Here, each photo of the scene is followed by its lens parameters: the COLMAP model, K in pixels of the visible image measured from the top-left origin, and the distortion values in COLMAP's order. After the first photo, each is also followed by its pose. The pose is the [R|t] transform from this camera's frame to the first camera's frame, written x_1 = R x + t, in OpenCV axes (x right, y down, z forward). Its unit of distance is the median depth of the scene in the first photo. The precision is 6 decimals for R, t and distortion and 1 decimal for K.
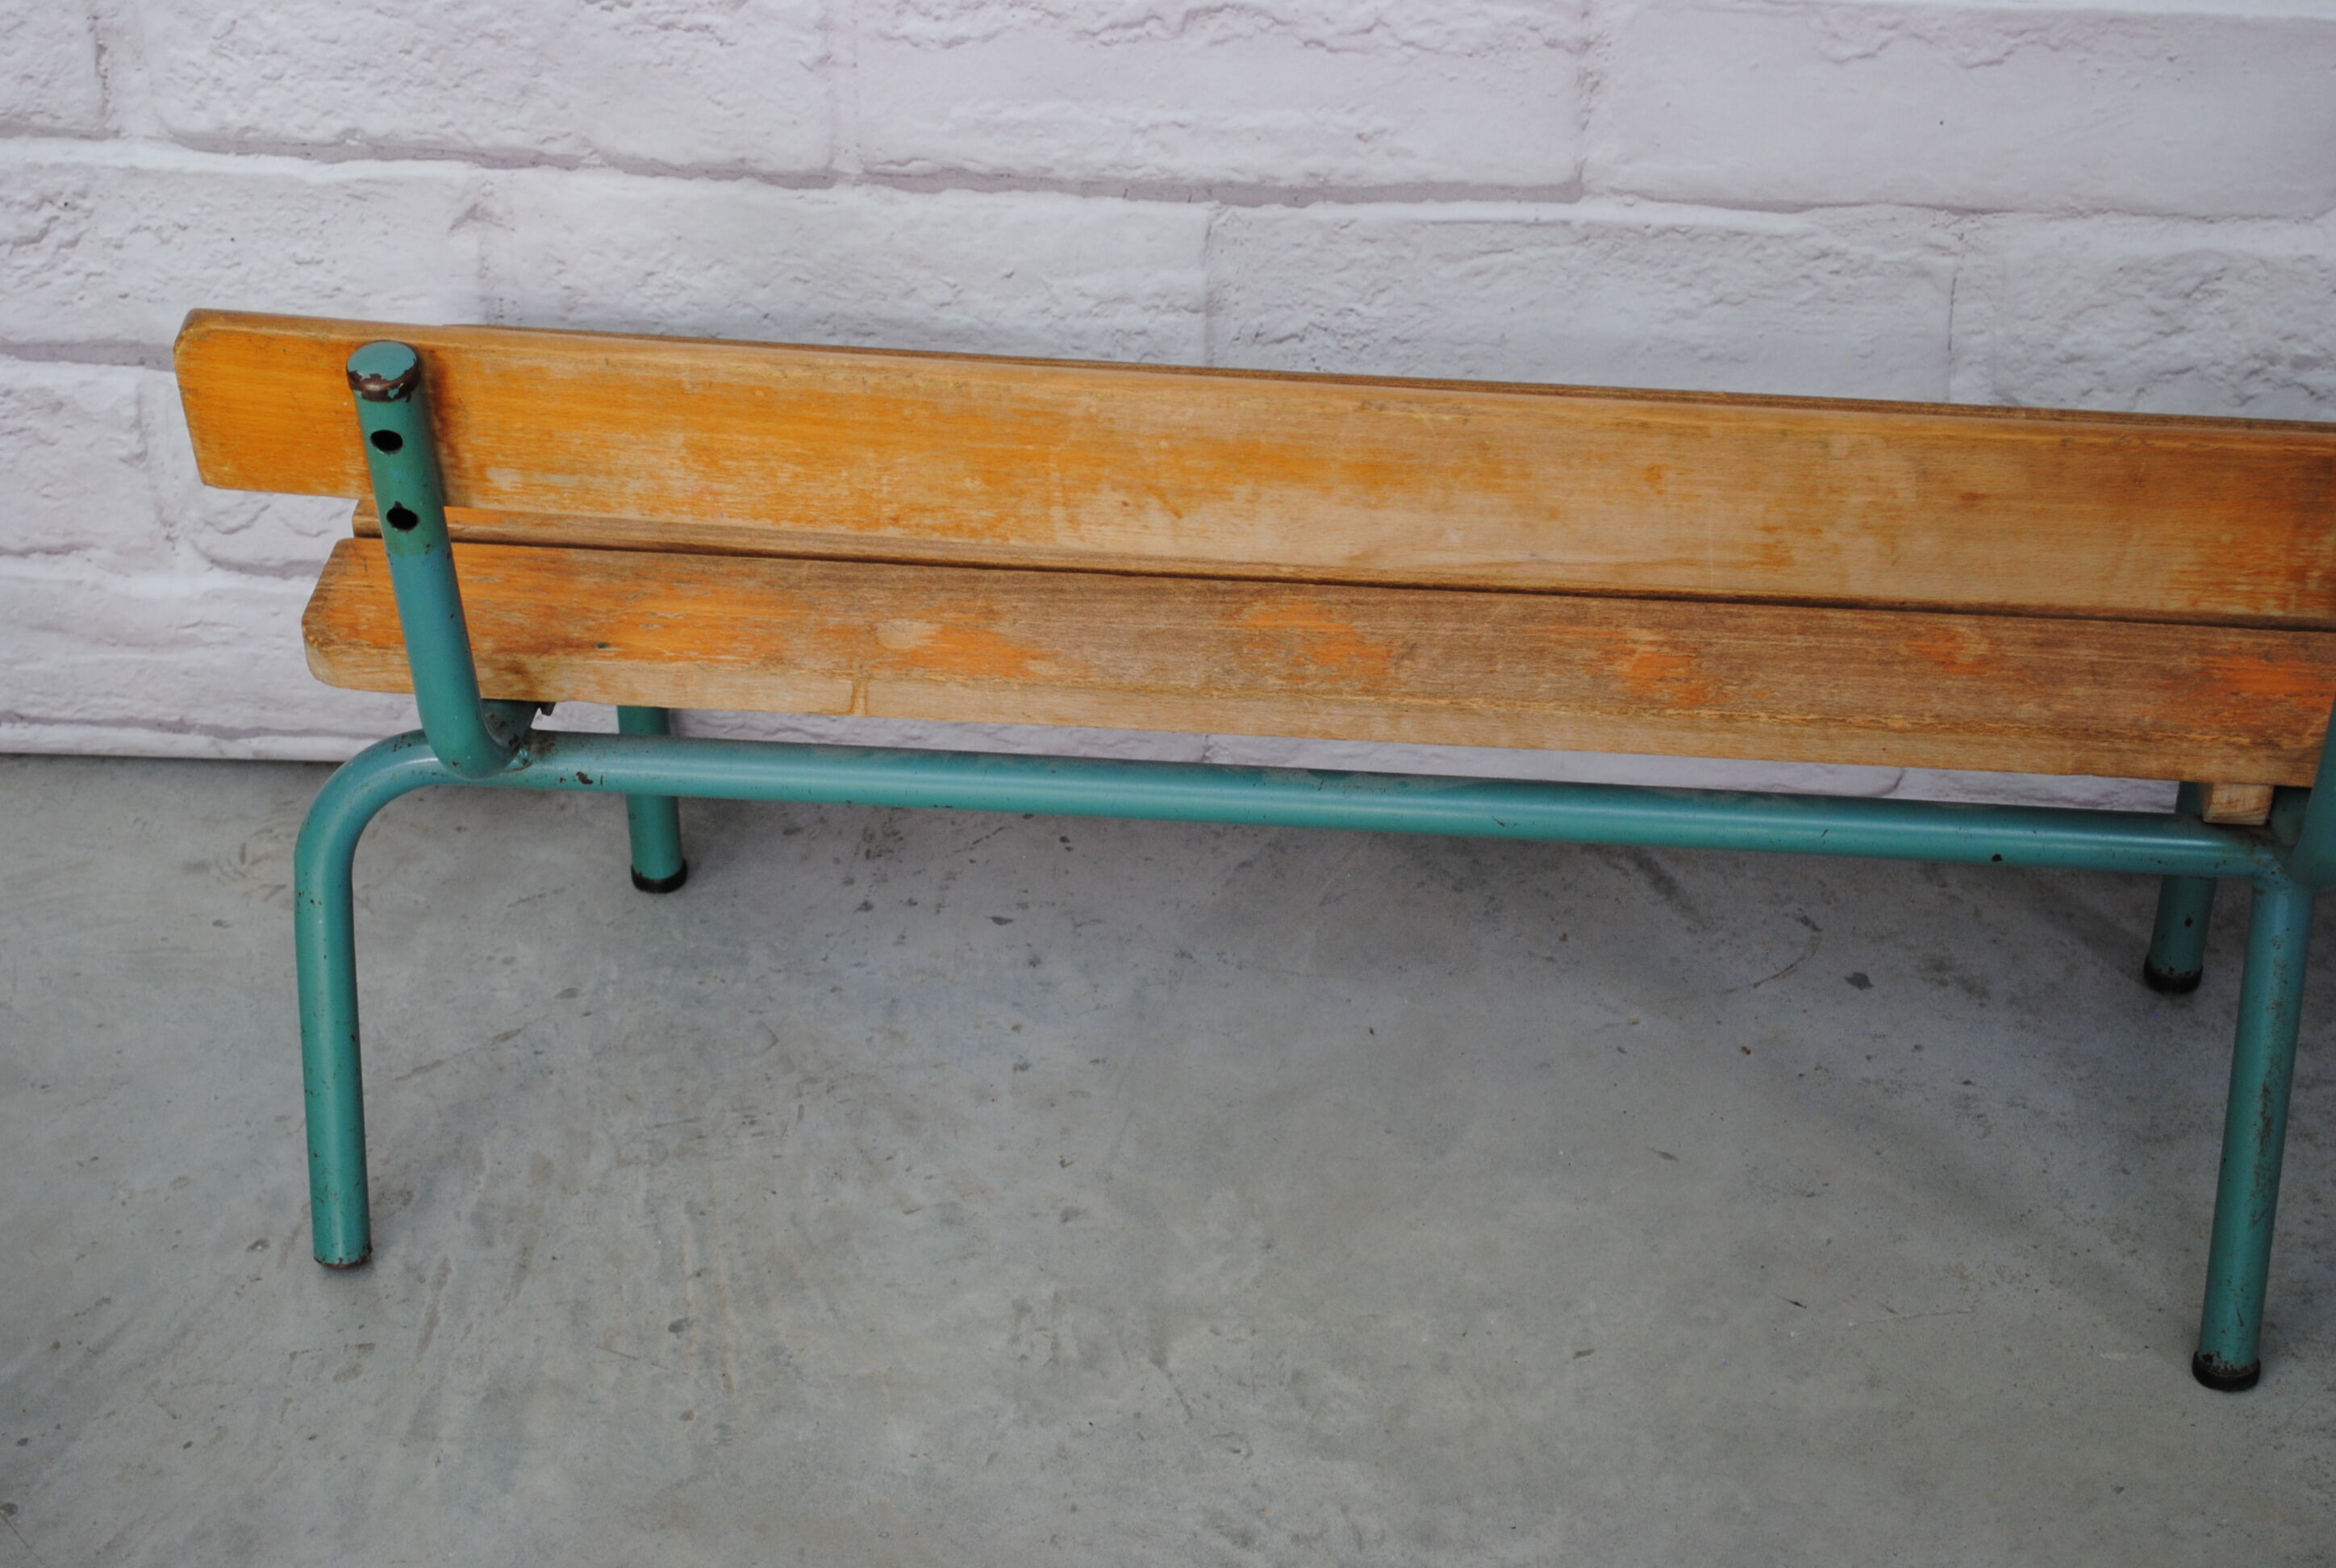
lens RADIAL K [[4248.9, 0, 1176.0], [0, 4248.9, 791.7], [0, 0, 1]] dist [0.039127, -0.130442]
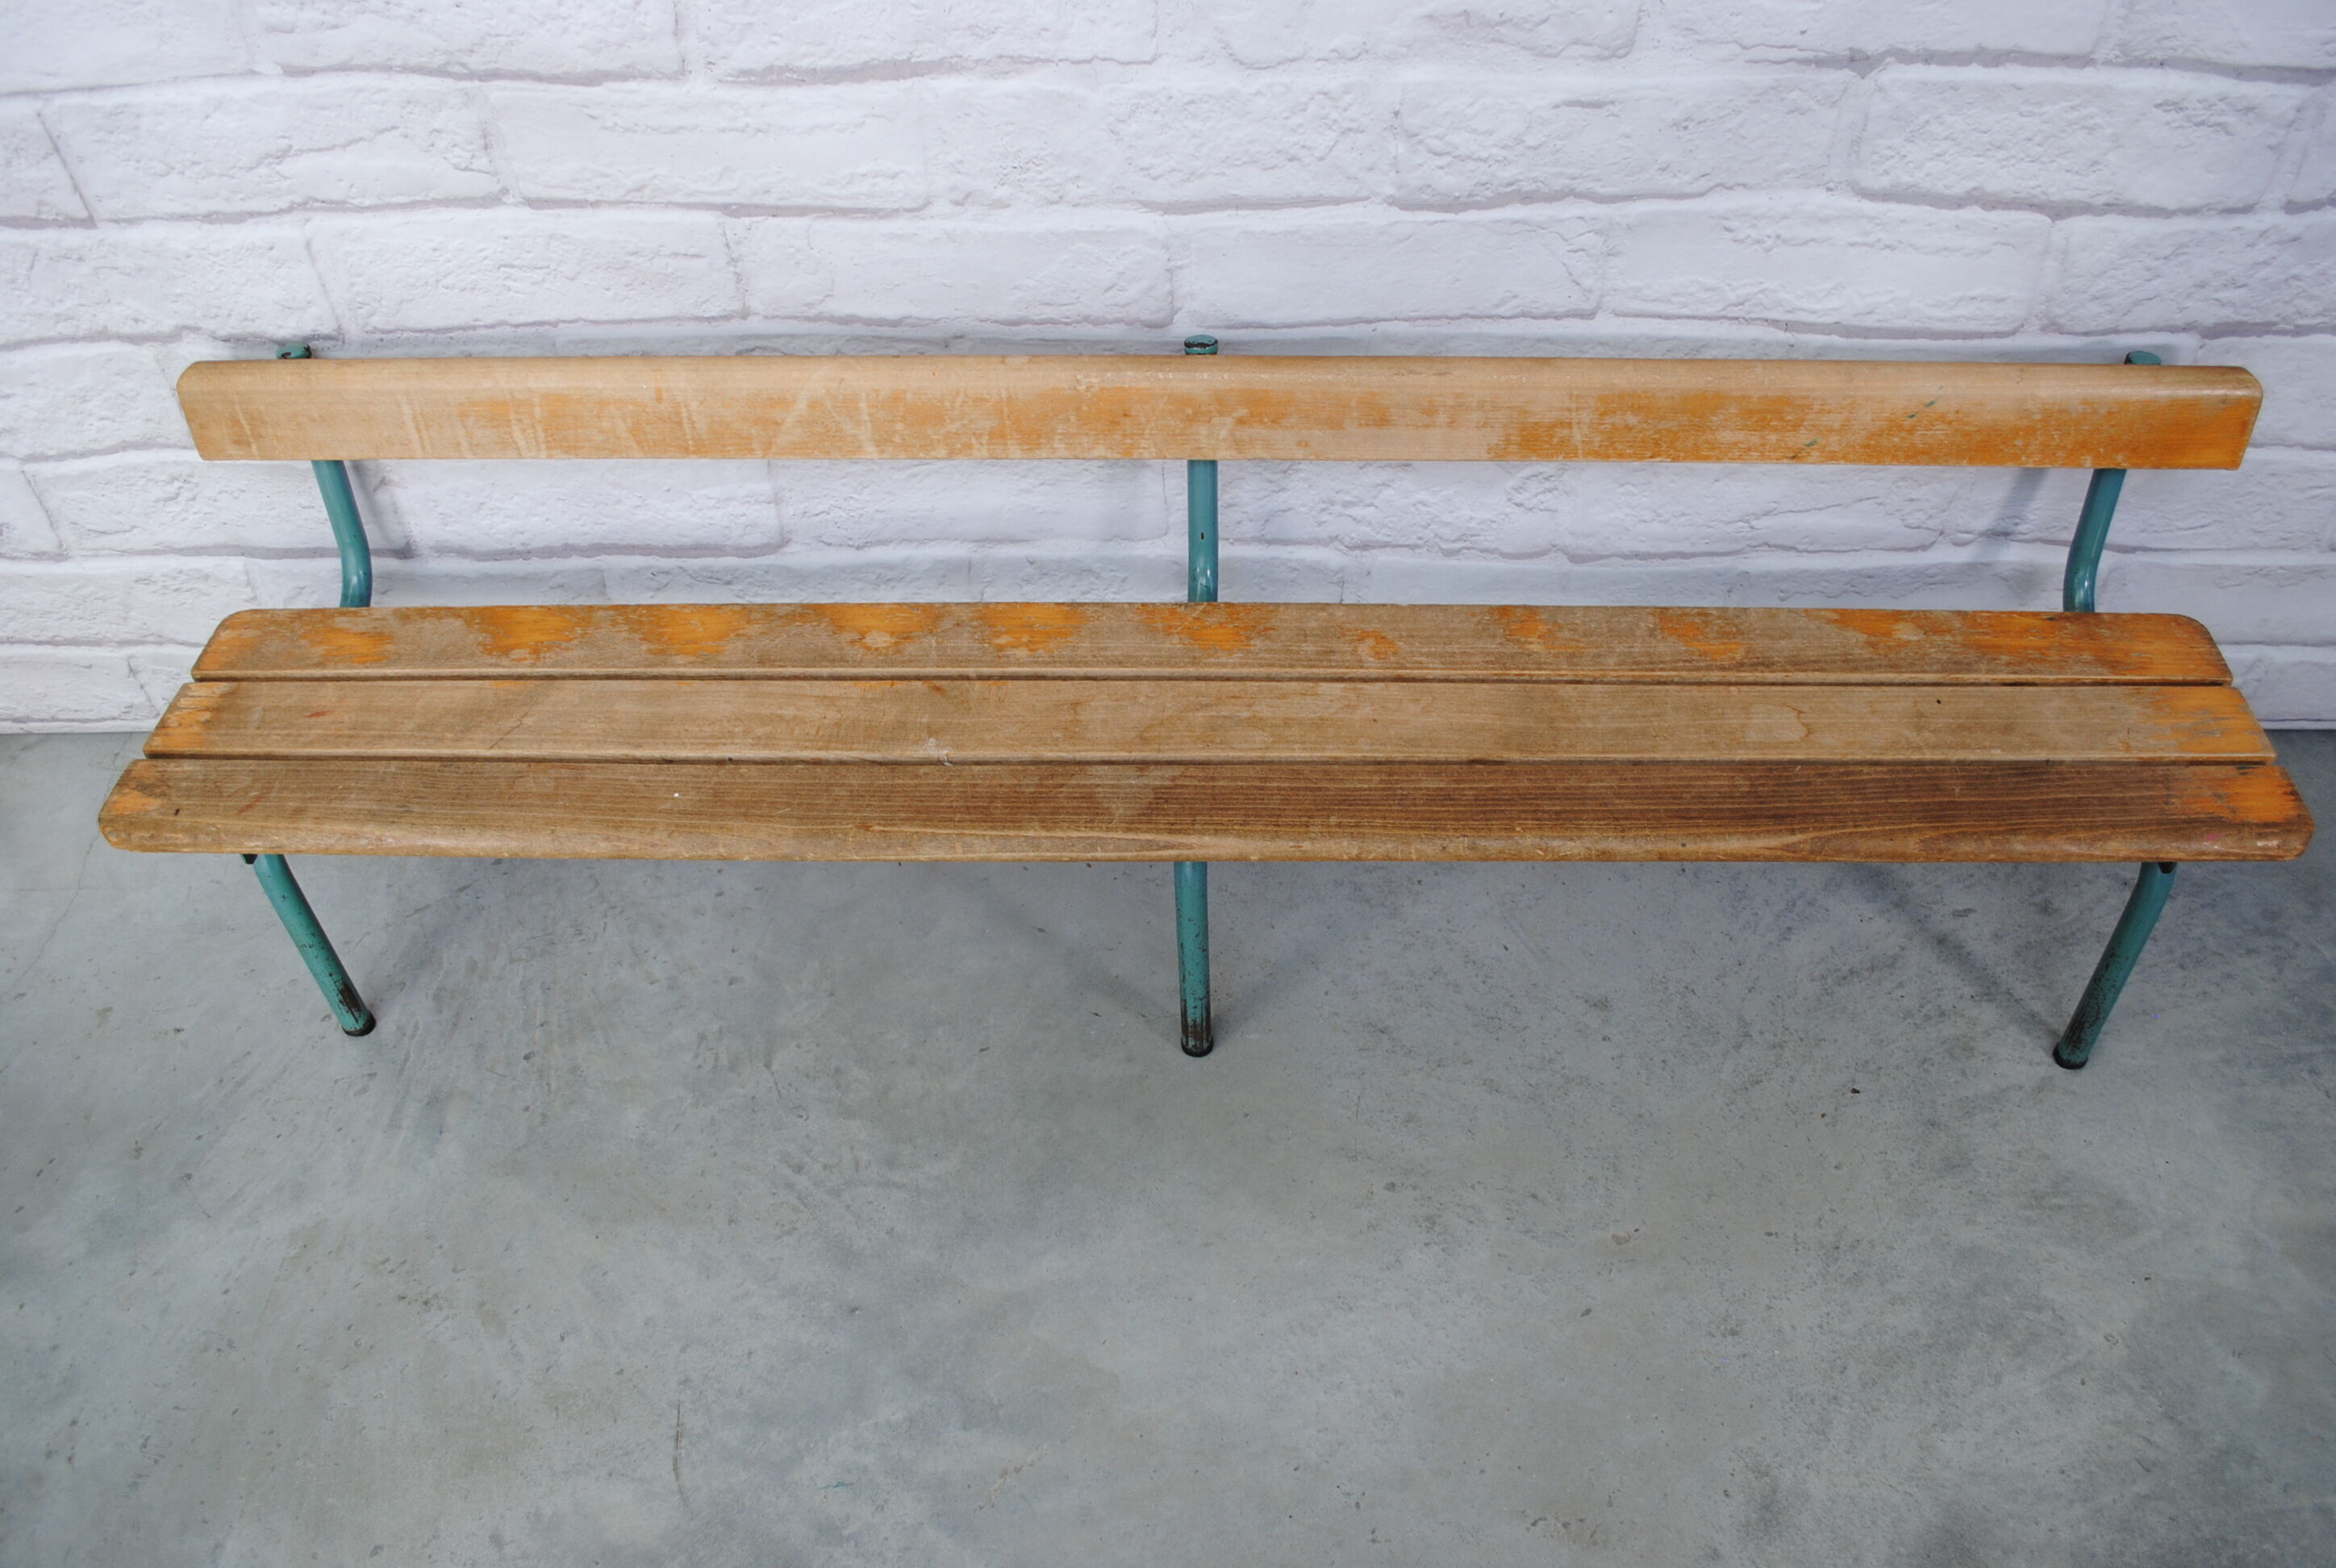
lens RADIAL K [[1834.4, 0, 1193.0], [0, 1834.4, 762.1], [0, 0, 1]] dist [-0.083891, 0.012719]
pose [[0.998263, -0.053611, 0.024421, 0.169559], [0.049026, 0.985866, 0.160201, -0.121824], [-0.032665, -0.158725, 0.986782, 0.176349]]
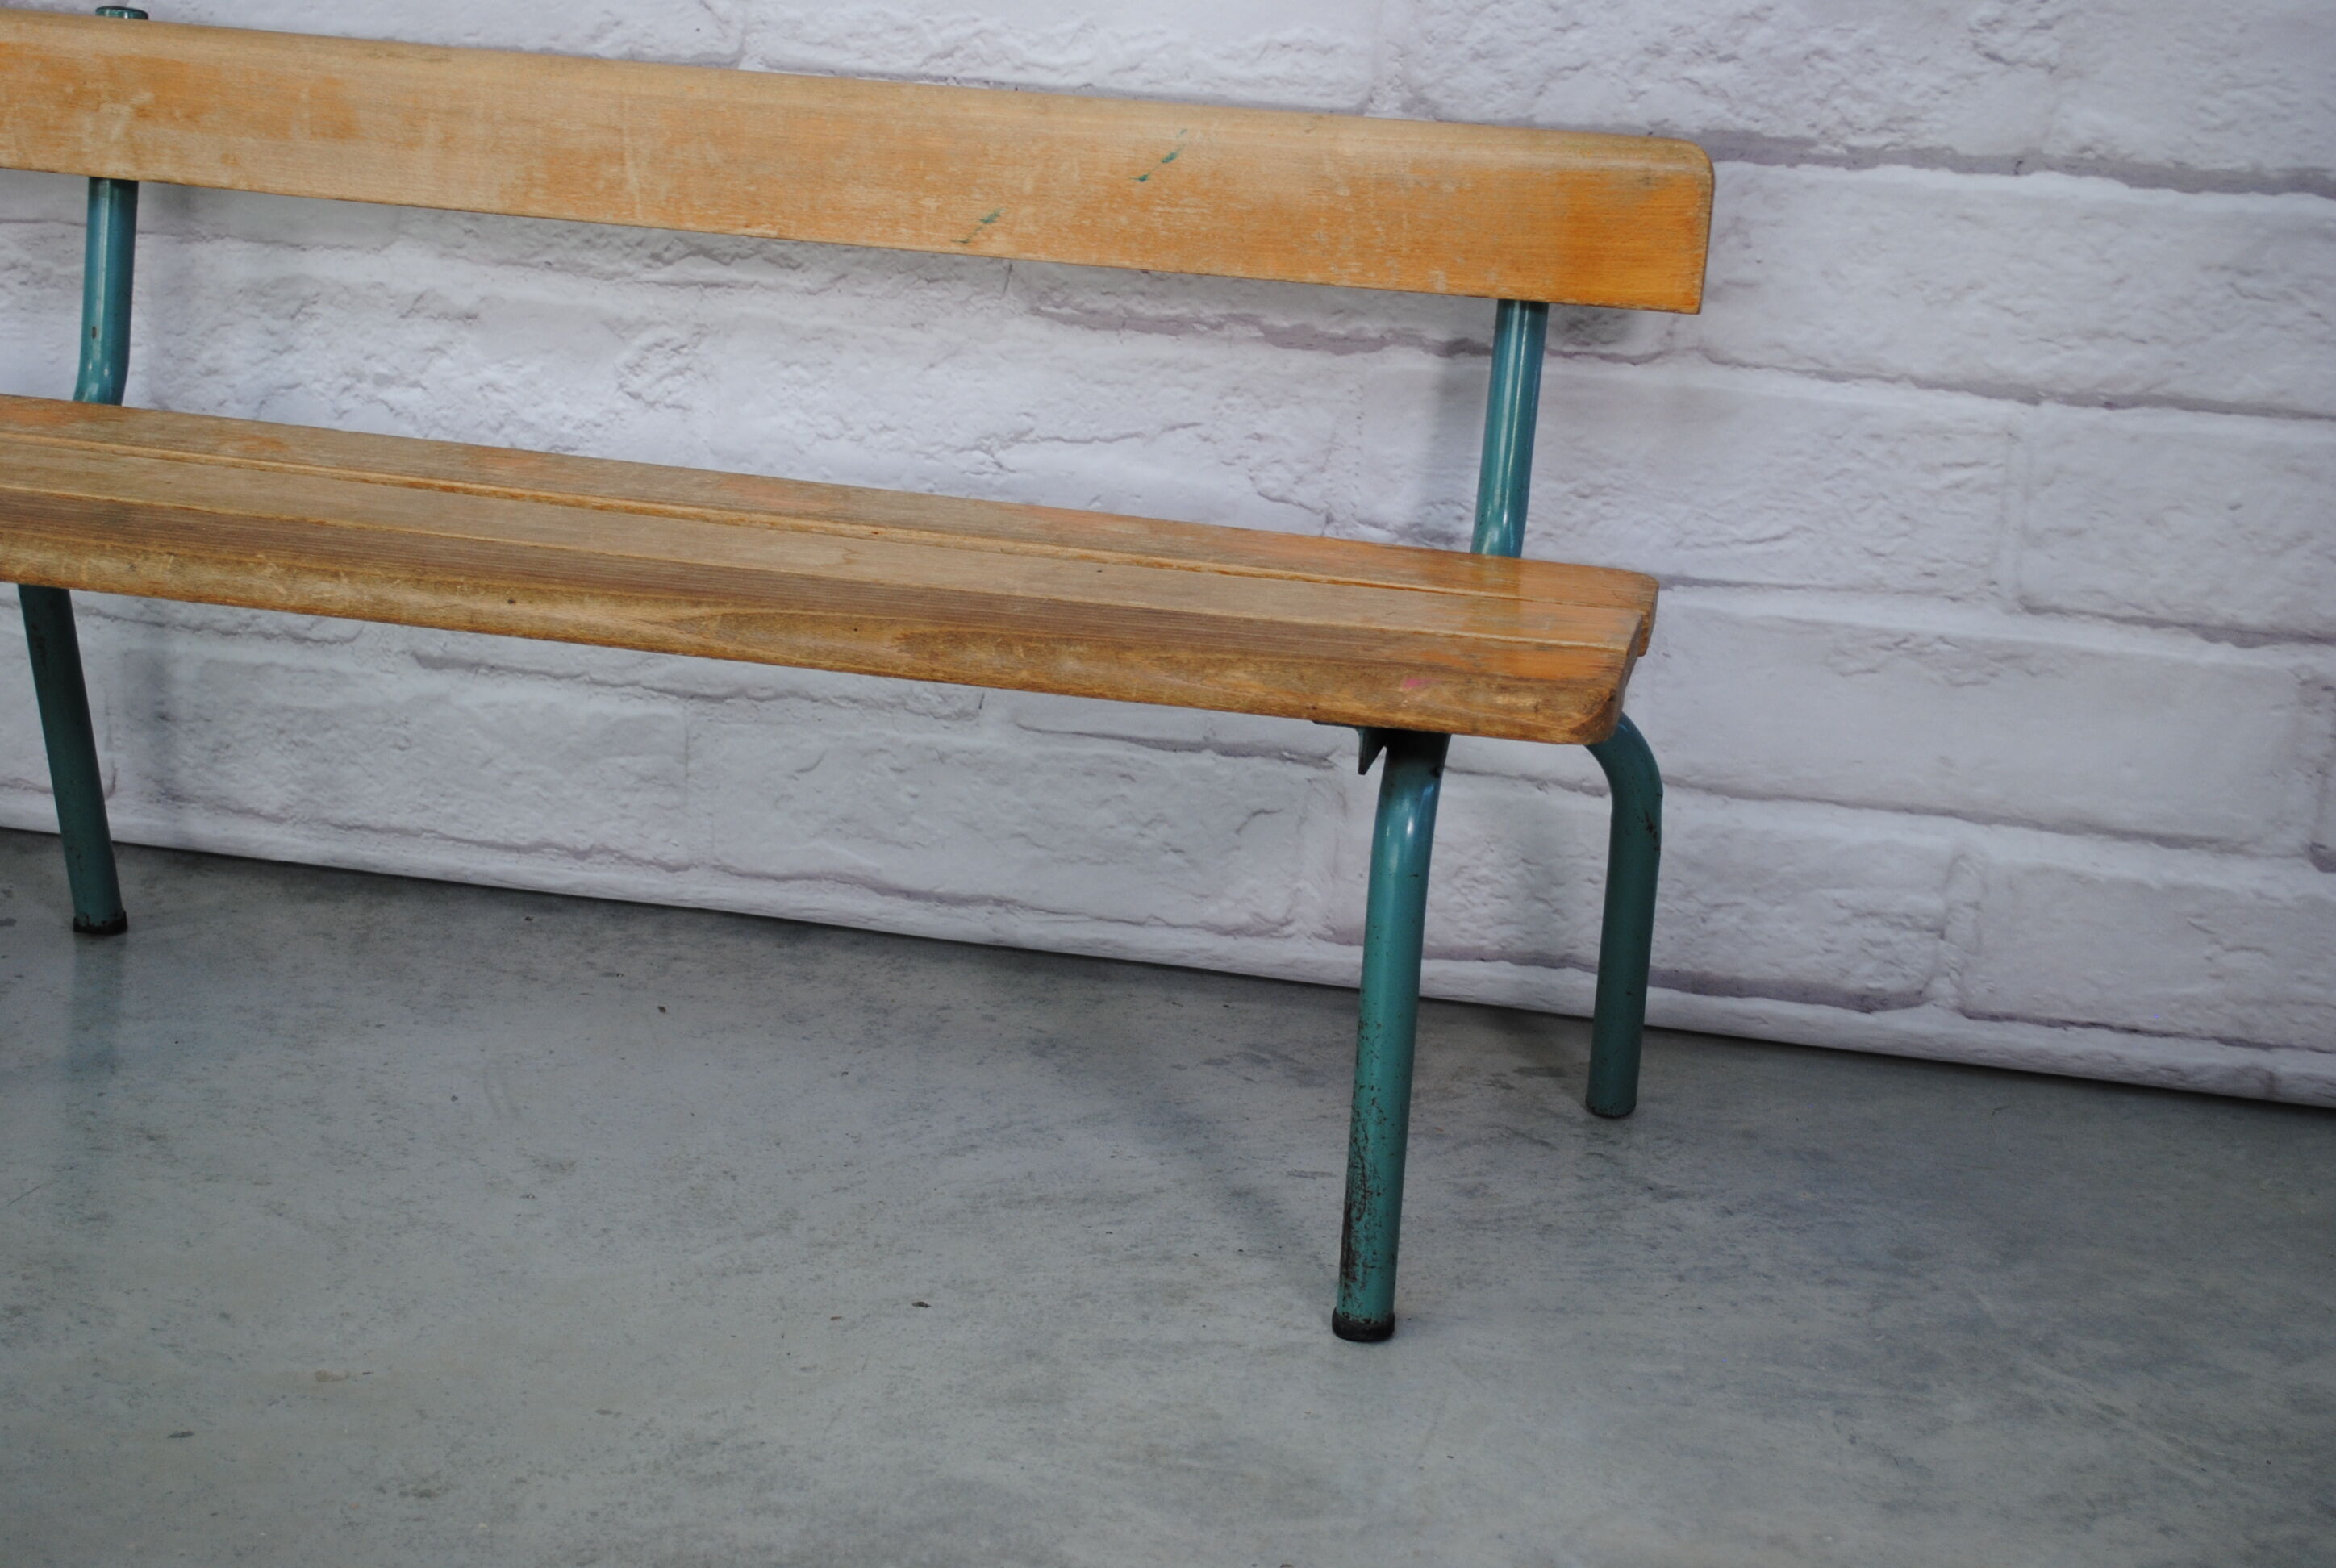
lens RADIAL K [[3553.1, 0, 1182.1], [0, 3553.1, 747.8], [0, 0, 1]] dist [-0.021396, 0.072120]
pose [[0.992111, 0.088841, -0.088442, 0.582432], [-0.113216, 0.937918, -0.327859, 0.293654], [0.053824, 0.335286, 0.940578, 0.118705]]
